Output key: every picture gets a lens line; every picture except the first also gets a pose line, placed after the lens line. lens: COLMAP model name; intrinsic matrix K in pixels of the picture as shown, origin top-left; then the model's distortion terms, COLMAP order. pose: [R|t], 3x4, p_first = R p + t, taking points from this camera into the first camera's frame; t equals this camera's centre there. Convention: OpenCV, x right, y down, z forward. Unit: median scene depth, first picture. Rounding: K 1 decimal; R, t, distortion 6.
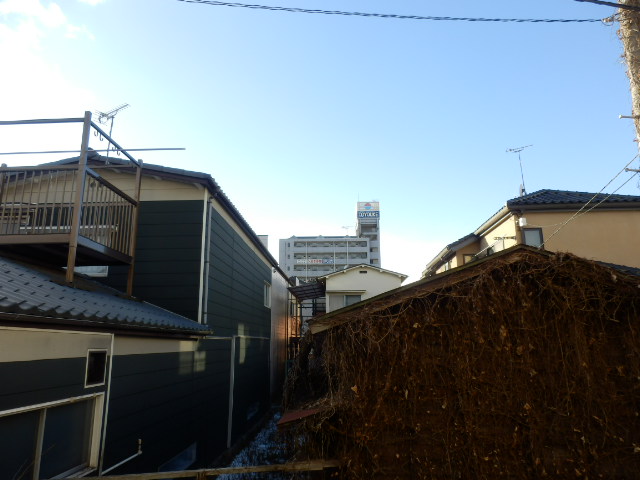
lens RADIAL K [[445.8, 0, 319.1], [0, 445.8, 240.5], [0, 0, 1]] dist [-0.025253, 0.027891]
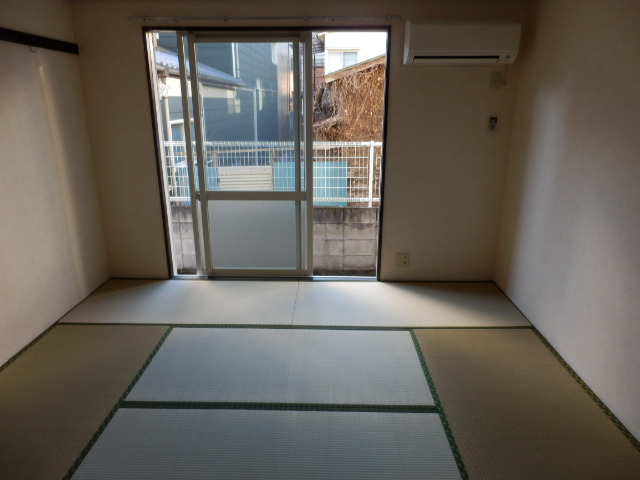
lens RADIAL K [[445.8, 0, 319.3], [0, 445.8, 242.3], [0, 0, 1]] dist [-0.025253, 0.027891]
pose [[0.999915, 0.005283, 0.011944, -0.039001], [-0.010632, 0.860407, 0.509497, -0.113252], [-0.007585, -0.509581, 0.860390, -0.645249]]
